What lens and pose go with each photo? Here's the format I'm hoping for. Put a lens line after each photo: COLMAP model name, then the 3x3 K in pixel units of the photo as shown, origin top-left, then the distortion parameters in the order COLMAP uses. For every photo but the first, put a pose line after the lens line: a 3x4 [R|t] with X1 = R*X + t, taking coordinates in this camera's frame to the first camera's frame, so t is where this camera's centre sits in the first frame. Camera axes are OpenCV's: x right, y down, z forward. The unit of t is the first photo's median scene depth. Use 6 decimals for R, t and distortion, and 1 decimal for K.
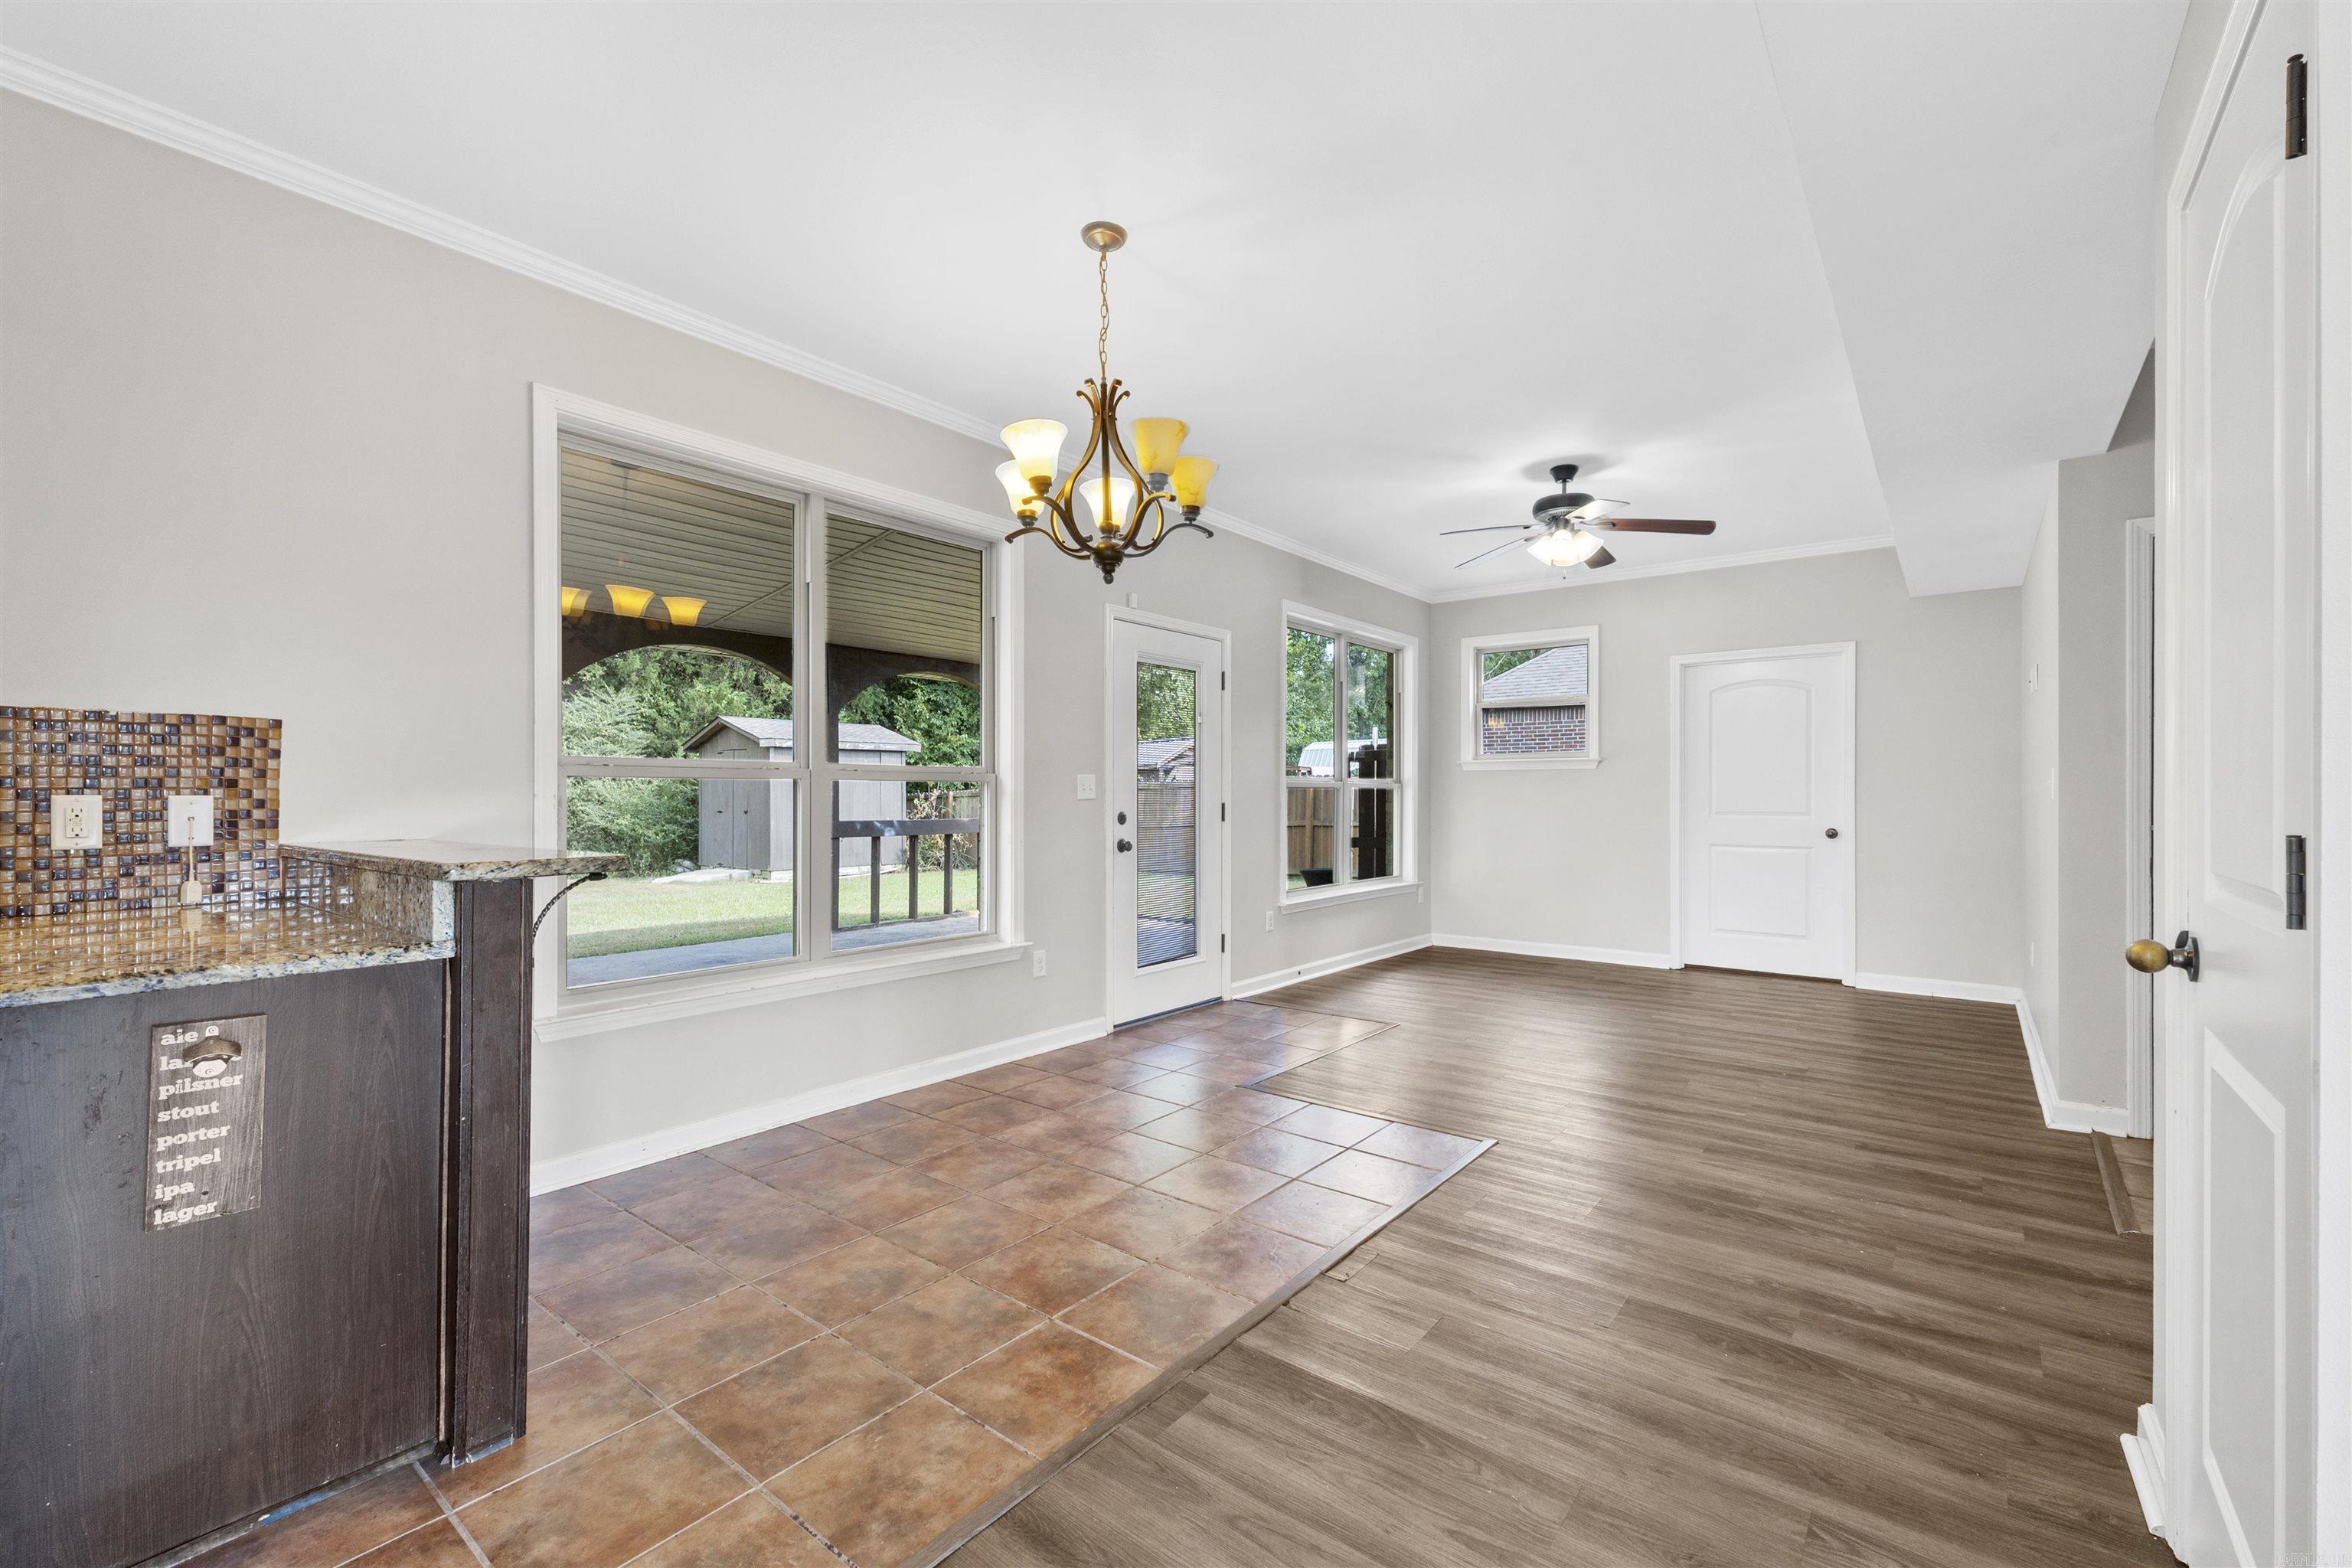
lens RADIAL K [[994.0, 0, 1176.0], [0, 994.0, 784.0], [0, 0, 1]] dist [0.001236, 0.000140]
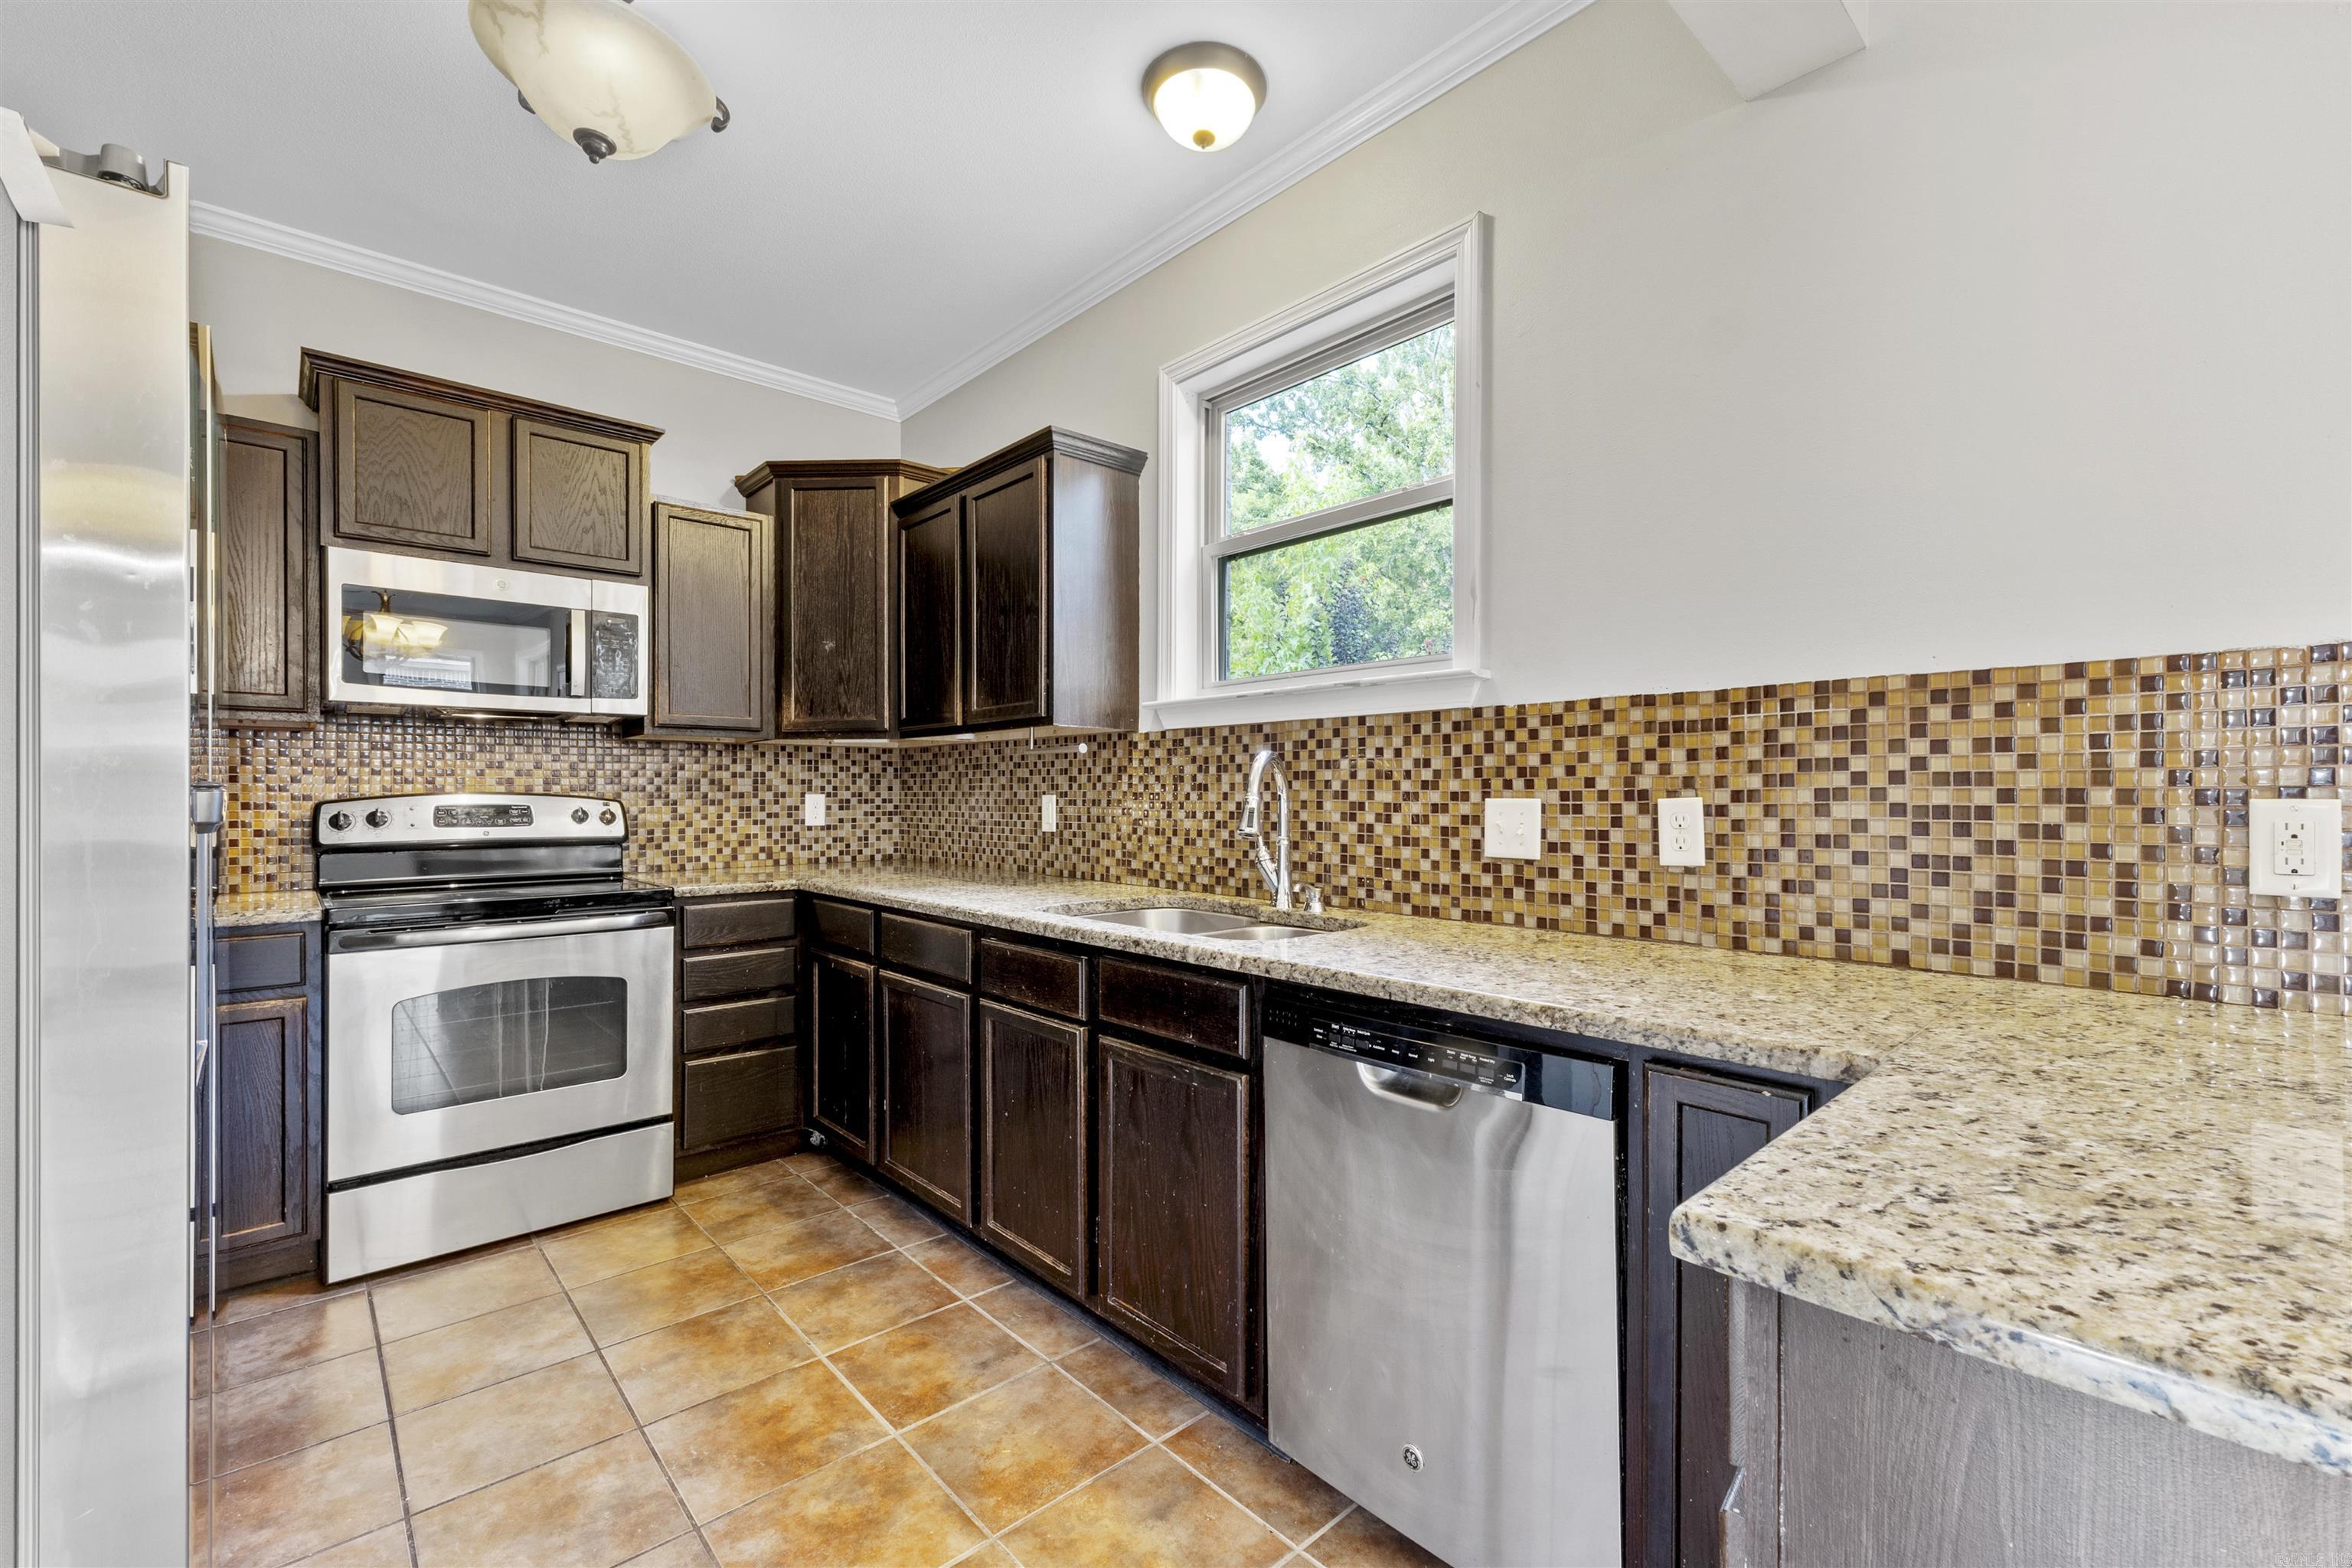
lens RADIAL K [[980.7, 0, 1266.2], [0, 980.7, 803.2], [0, 0, 1]] dist [0.000603, 0.000075]
pose [[-0.126327, 0.001732, -0.991987, -0.417879], [0.010032, 0.999950, 0.000469, 0.006879], [0.991938, -0.009893, -0.126338, 0.430256]]
